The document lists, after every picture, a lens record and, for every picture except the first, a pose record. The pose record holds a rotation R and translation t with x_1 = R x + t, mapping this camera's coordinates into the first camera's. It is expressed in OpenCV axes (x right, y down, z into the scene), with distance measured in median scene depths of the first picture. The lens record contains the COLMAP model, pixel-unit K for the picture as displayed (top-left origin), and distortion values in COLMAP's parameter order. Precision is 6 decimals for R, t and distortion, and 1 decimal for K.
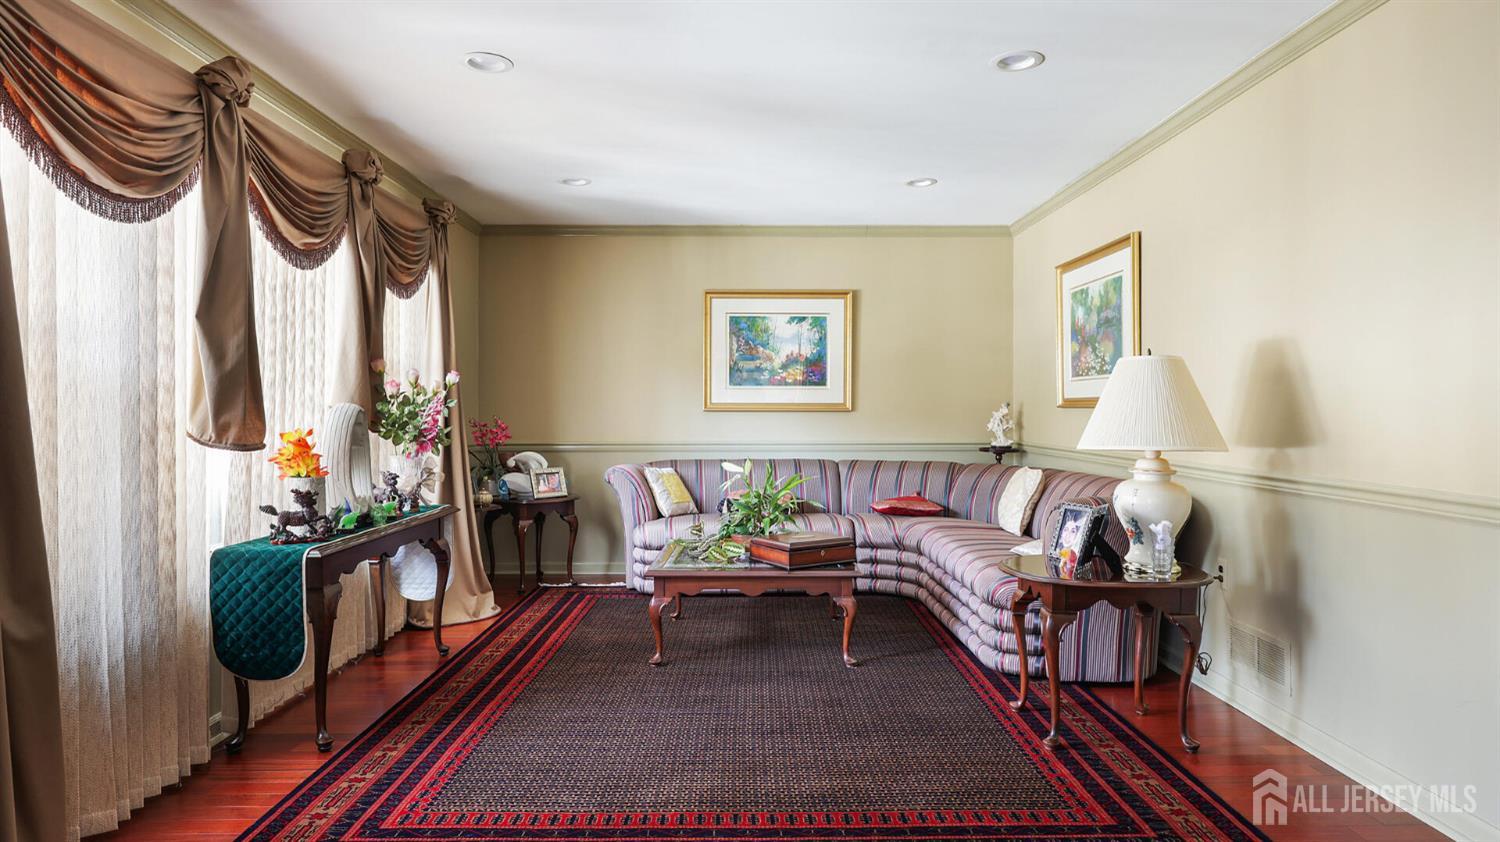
lens RADIAL K [[859.9, 0, 750.0], [0, 859.9, 421.0], [0, 0, 1]] dist [0.004027, 0.001324]
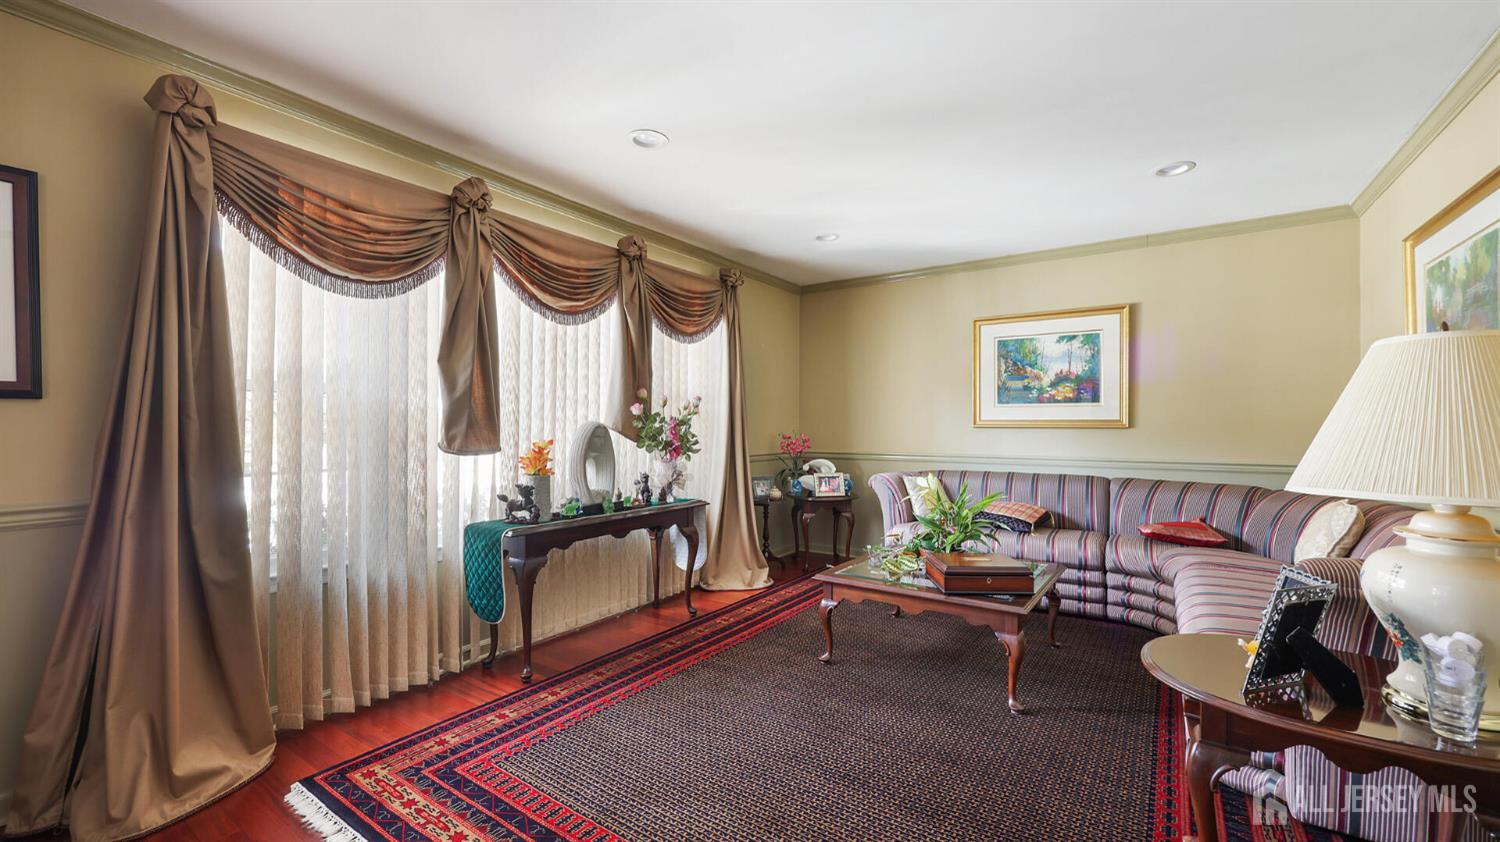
lens RADIAL K [[597.8, 0, 755.2], [0, 597.8, 427.4], [0, 0, 1]] dist [-0.003291, -0.000455]
pose [[0.825966, 0.002274, -0.563716, 0.188418], [-0.008276, 0.999933, -0.008092, -0.003736], [0.563660, 0.011349, 0.825929, 0.255613]]
